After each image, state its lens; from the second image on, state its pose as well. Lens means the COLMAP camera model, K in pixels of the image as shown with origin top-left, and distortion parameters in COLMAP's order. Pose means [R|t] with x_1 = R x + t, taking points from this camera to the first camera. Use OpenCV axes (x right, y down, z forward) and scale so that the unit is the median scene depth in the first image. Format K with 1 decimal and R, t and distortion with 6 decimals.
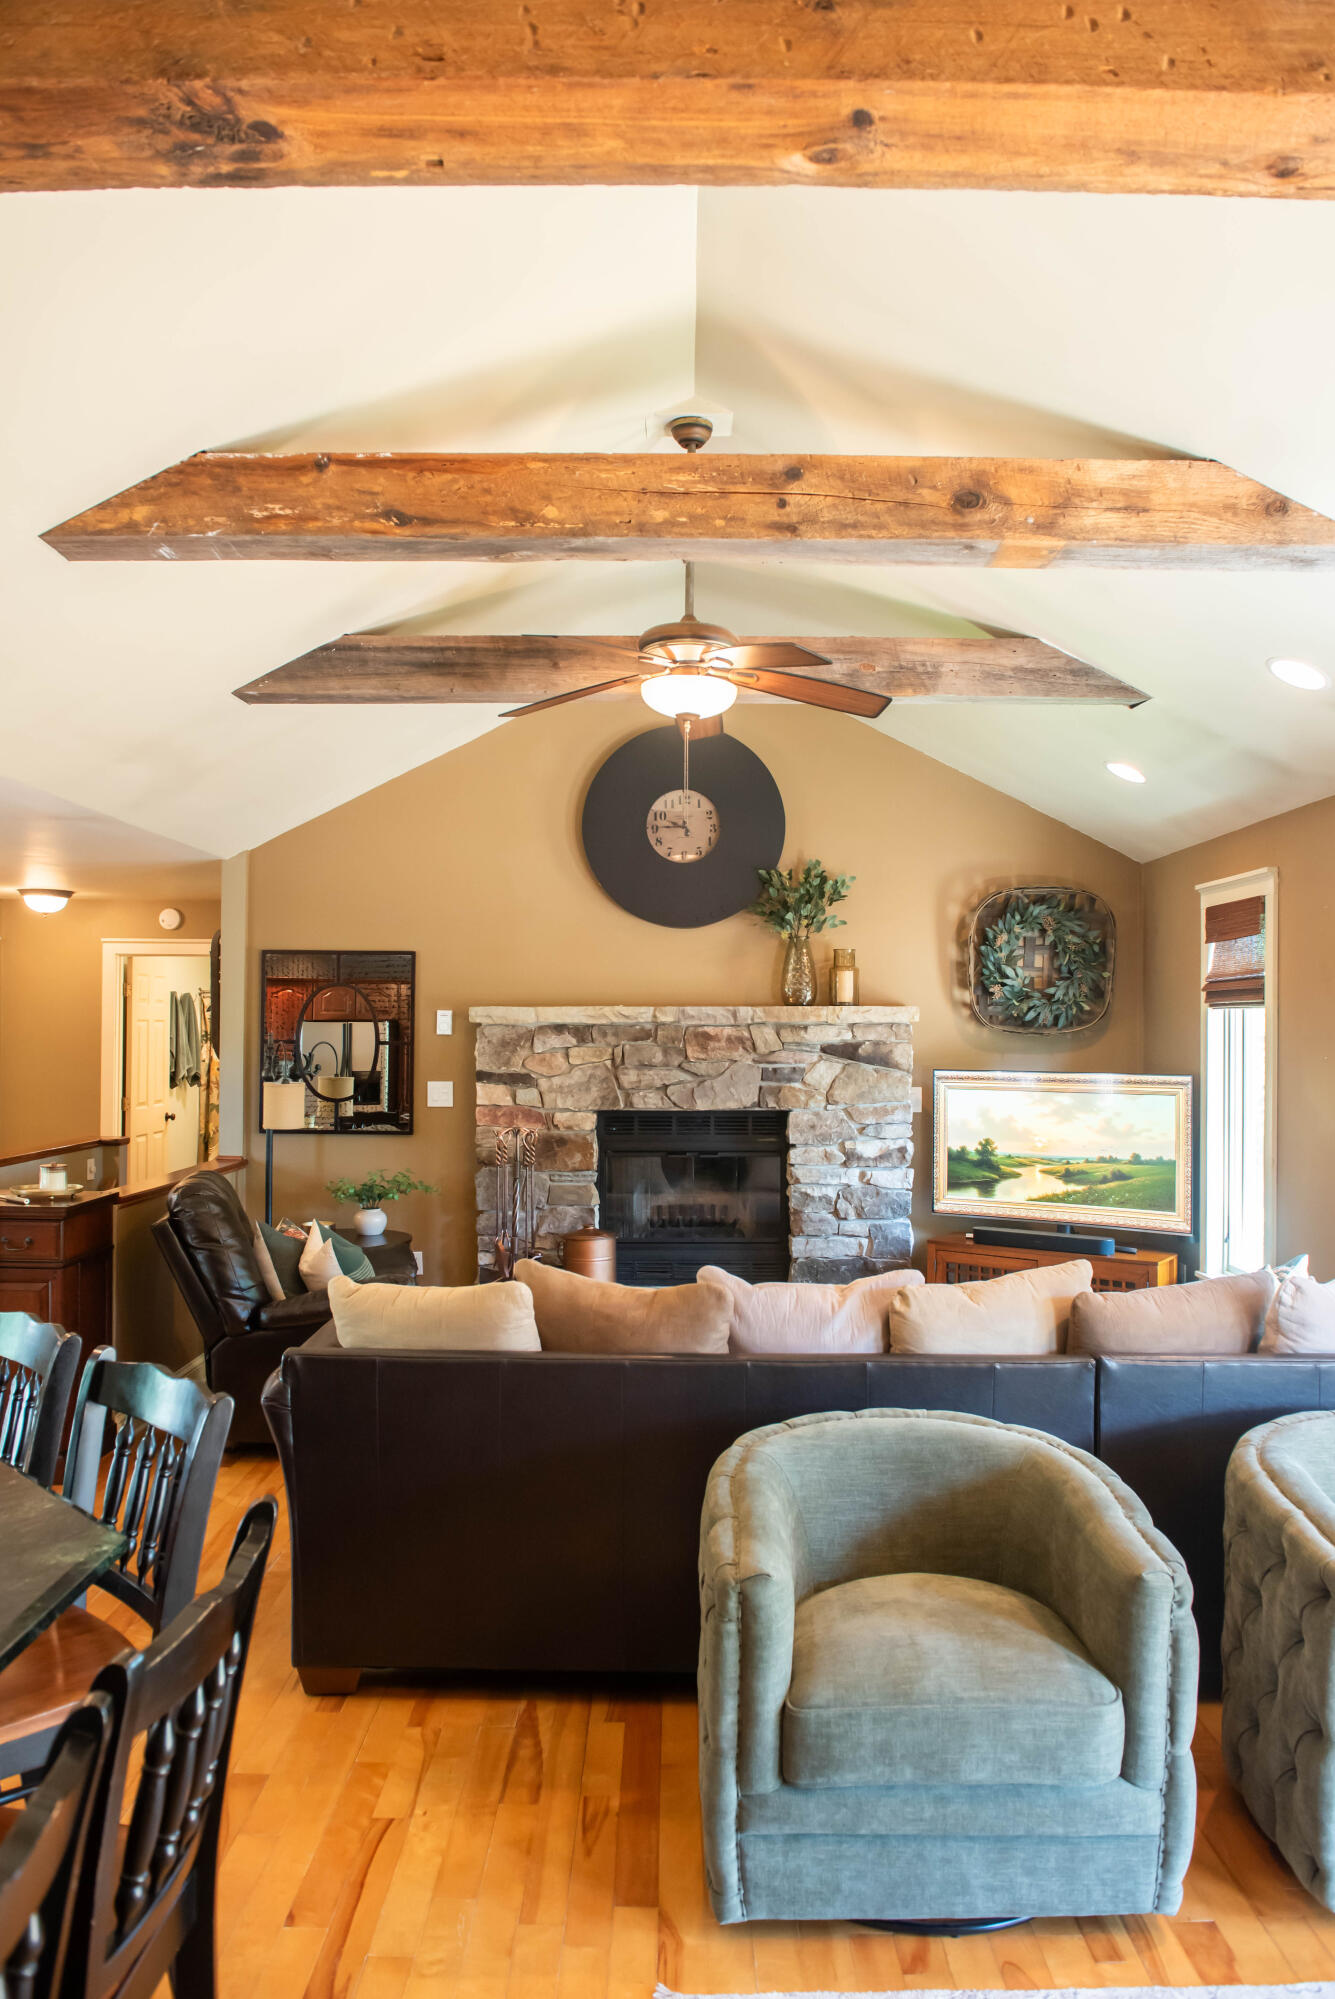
lens RADIAL K [[1401.0, 0, 658.7], [0, 1401.0, 1000.9], [0, 0, 1]] dist [-0.044534, -0.014365]
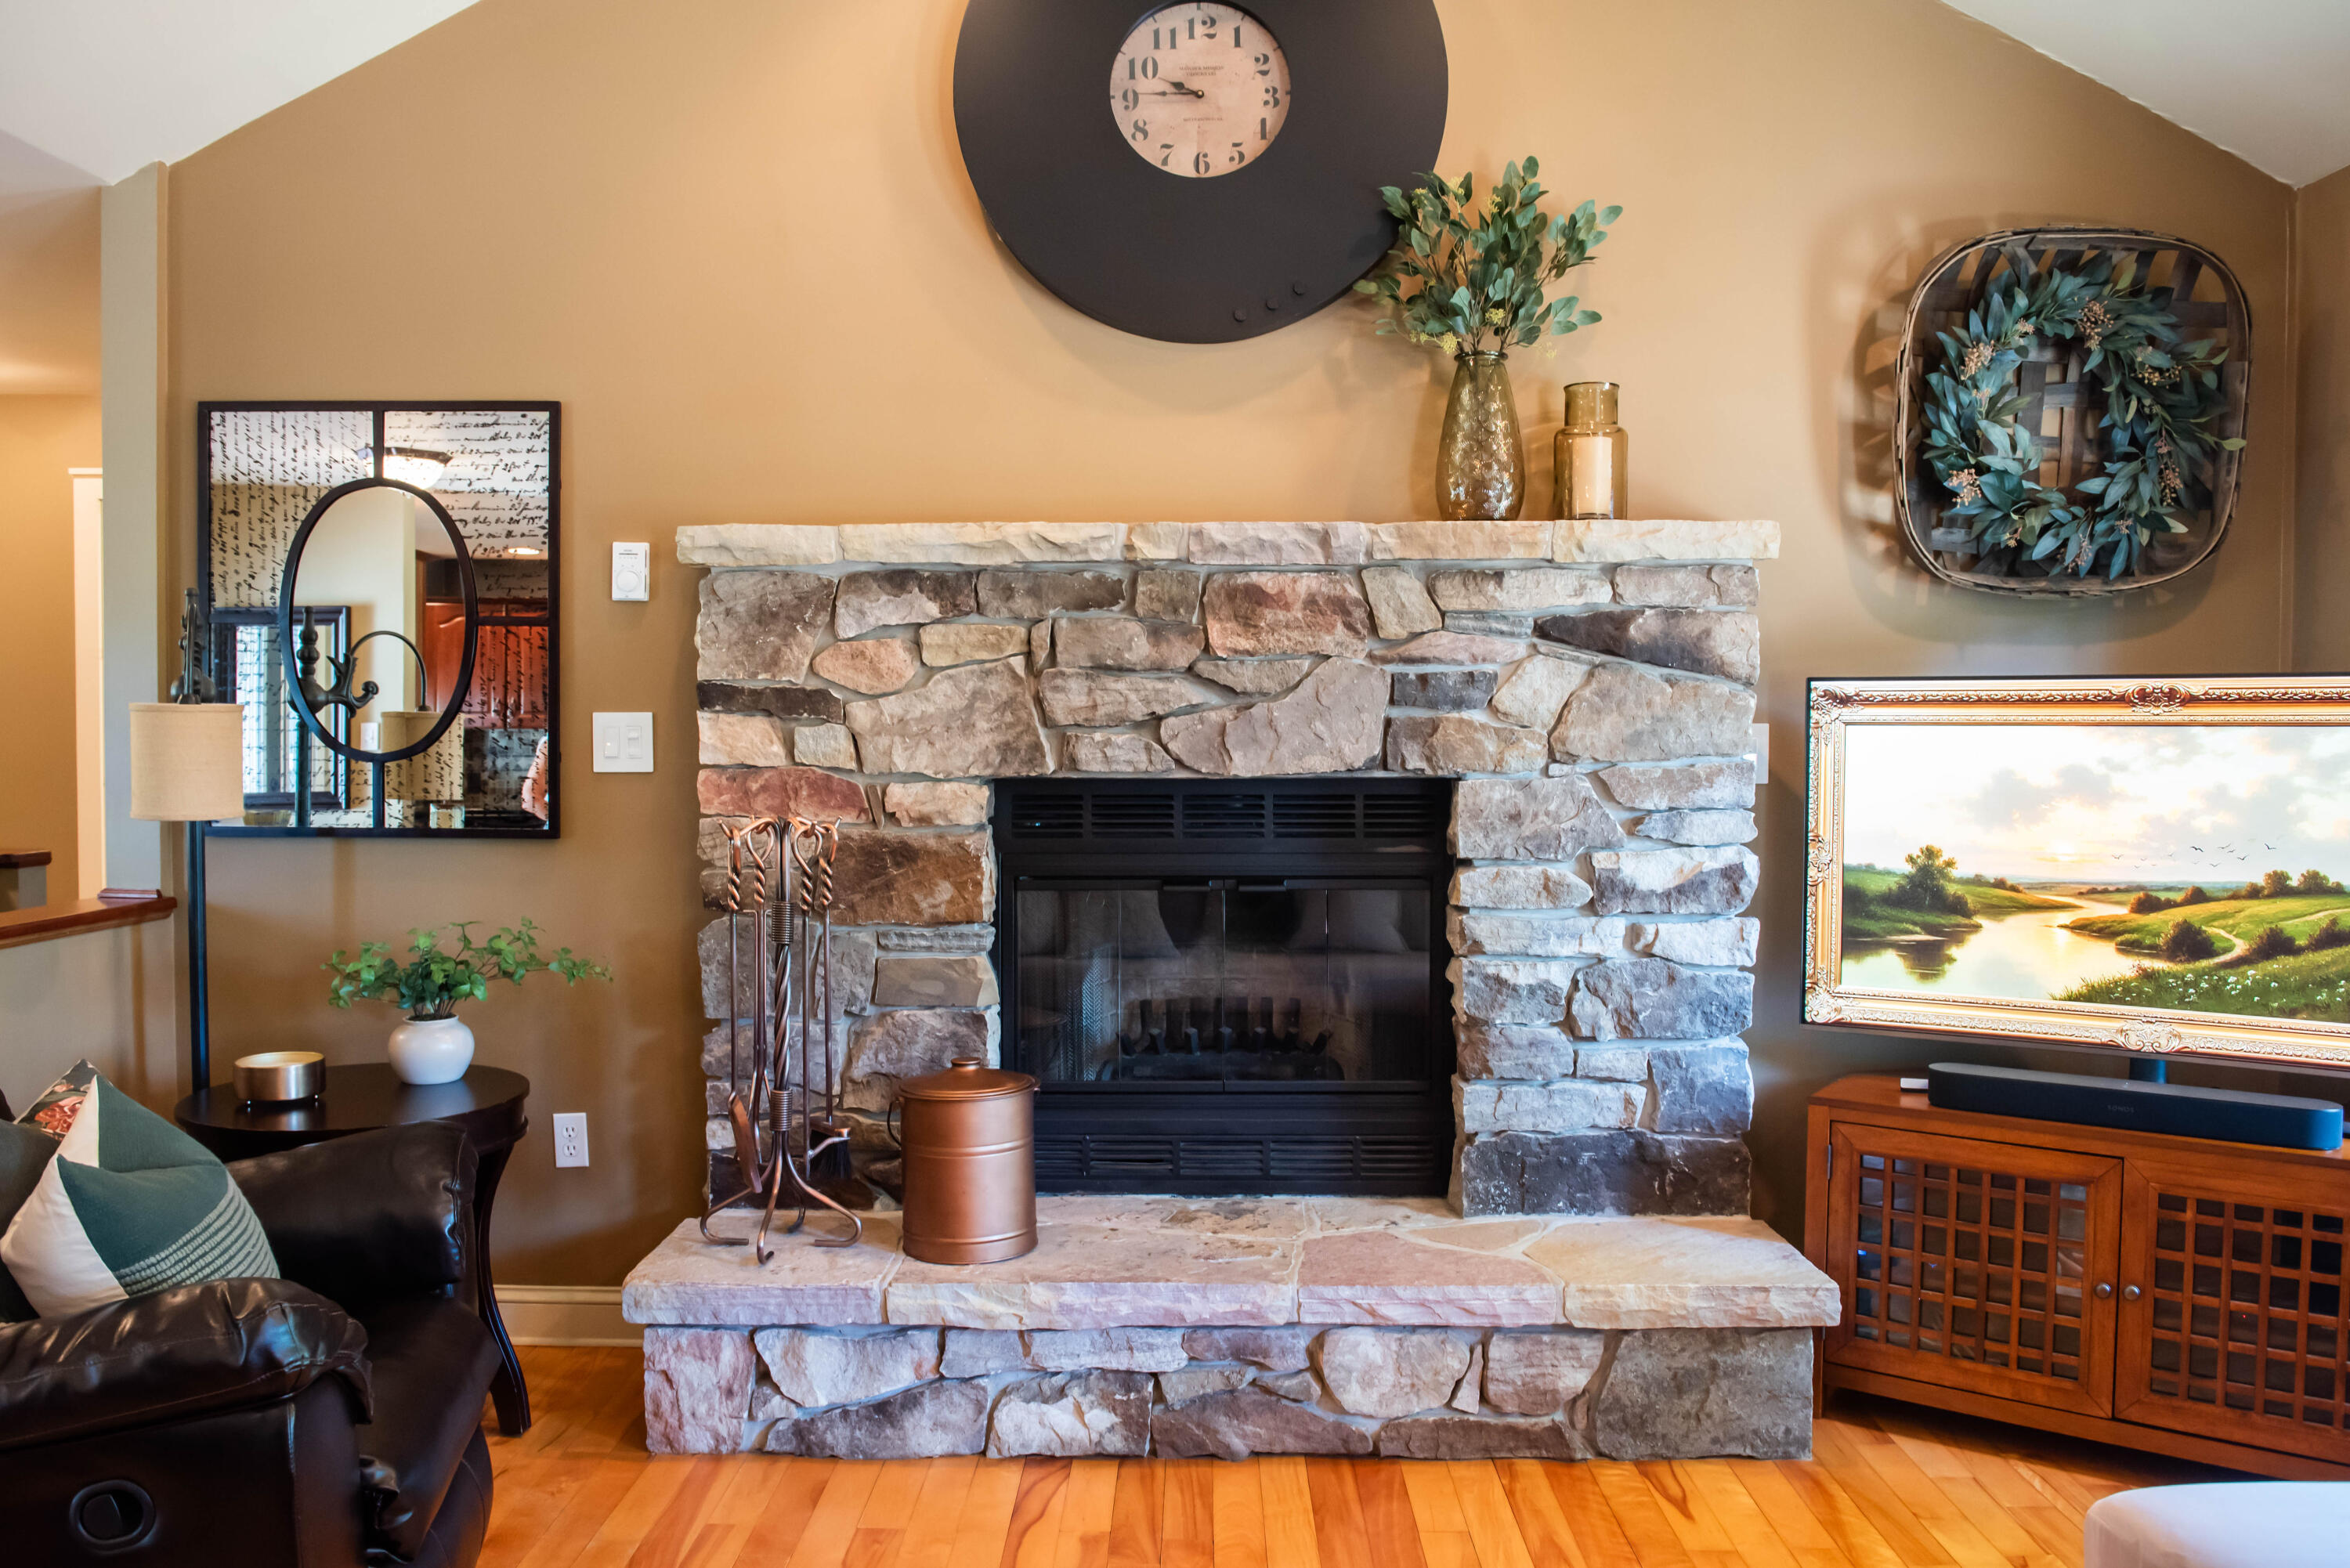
lens RADIAL K [[1738.0, 0, 1191.7], [0, 1738.0, 775.3], [0, 0, 1]] dist [-0.036044, -0.003410]
pose [[0.999947, -0.000600, 0.010258, 0.010000], [0.000146, 0.999025, 0.044137, 0.055052], [-0.010274, -0.044133, 0.998973, 0.490507]]
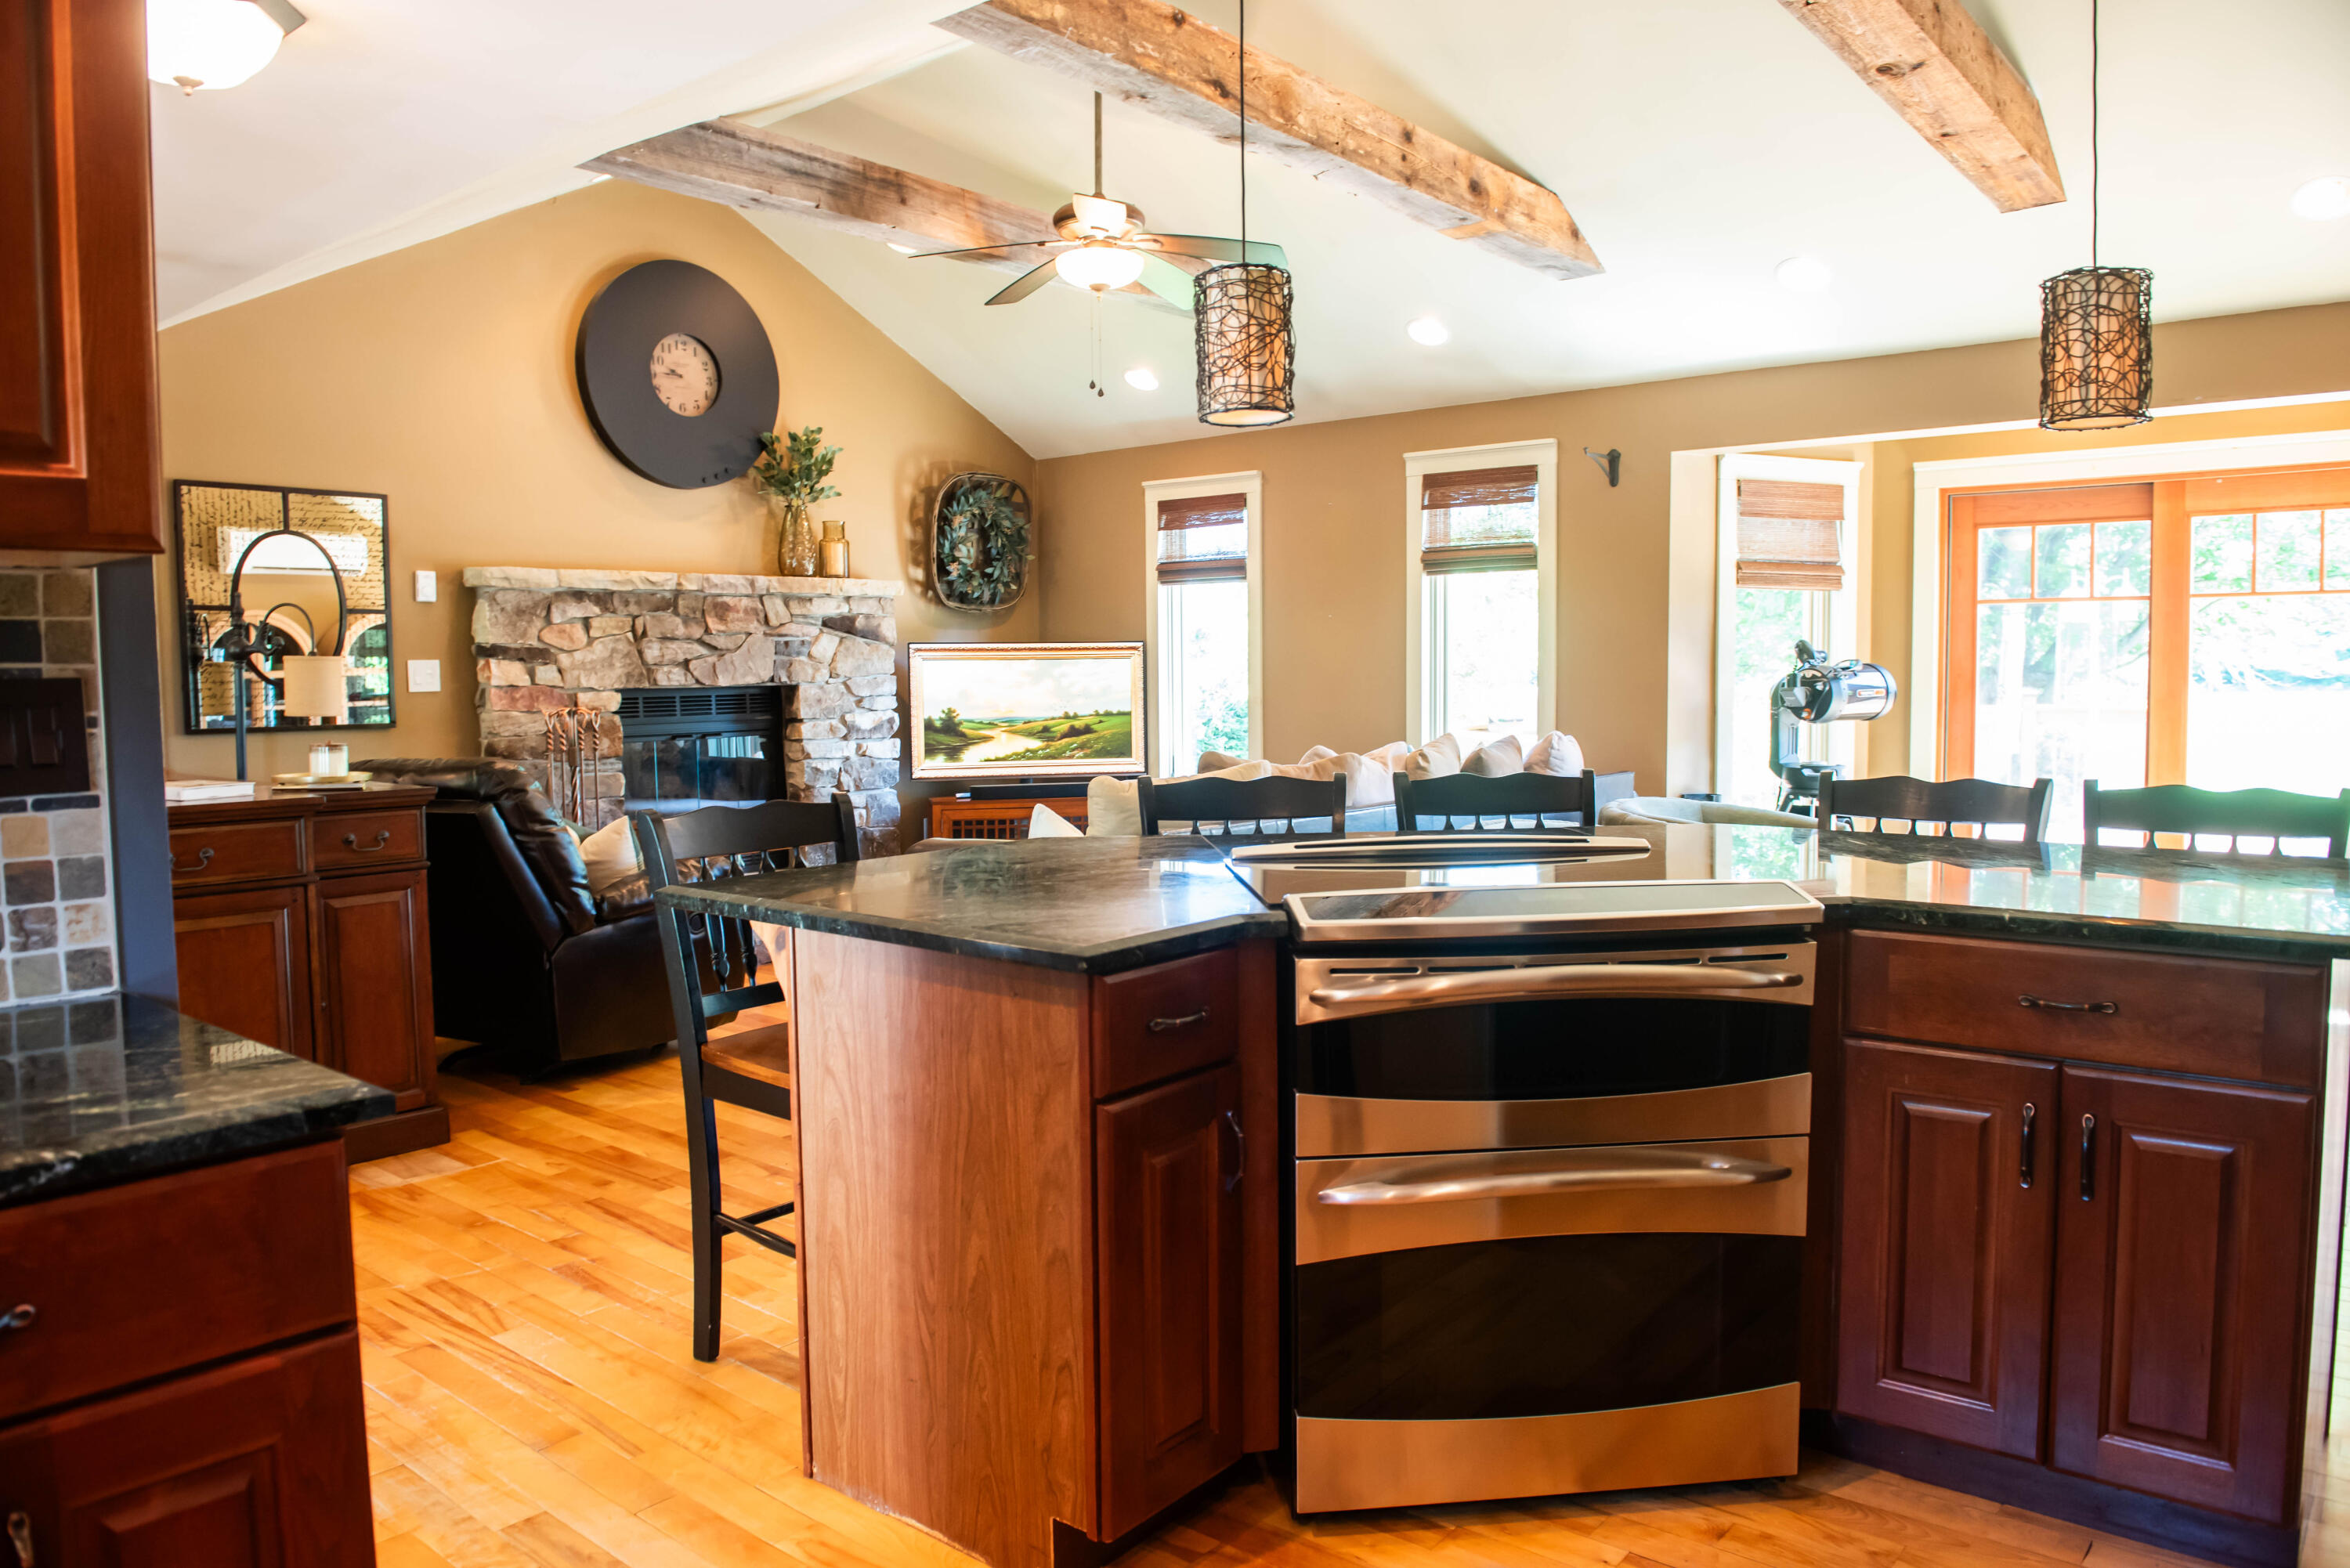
lens RADIAL K [[1646.8, 0, 1172.7], [0, 1646.8, 792.5], [0, 0, 1]] dist [-0.044534, -0.014365]
pose [[0.621952, -0.067829, 0.780112, -0.640741], [0.003098, 0.996447, 0.084169, 0.057412], [-0.783049, -0.049933, 0.619952, 0.082402]]
